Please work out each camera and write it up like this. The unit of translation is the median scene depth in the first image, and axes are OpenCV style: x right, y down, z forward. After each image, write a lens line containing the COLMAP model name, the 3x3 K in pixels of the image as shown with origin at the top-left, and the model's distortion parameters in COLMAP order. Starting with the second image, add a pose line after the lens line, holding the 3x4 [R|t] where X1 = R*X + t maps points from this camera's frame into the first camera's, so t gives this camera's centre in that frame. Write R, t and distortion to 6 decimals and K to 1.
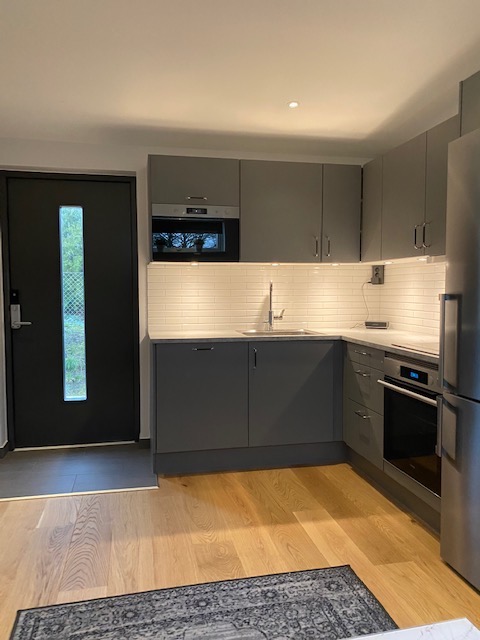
lens RADIAL K [[493.8, 0, 240.0], [0, 493.8, 320.0], [0, 0, 1]] dist [0.030328, -0.005507]
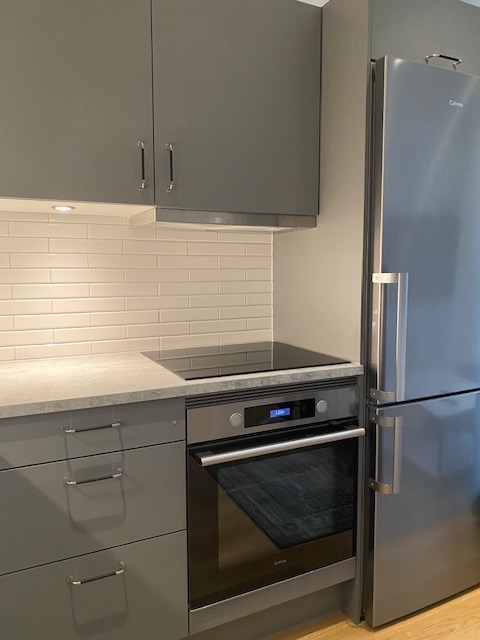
lens RADIAL K [[493.8, 0, 240.0], [0, 493.8, 320.0], [0, 0, 1]] dist [0.030328, -0.005507]
pose [[-0.232516, -0.097223, 0.967721, -0.147218], [0.071064, 0.990633, 0.116600, -0.052989], [-0.969993, 0.095882, -0.223429, 0.876417]]
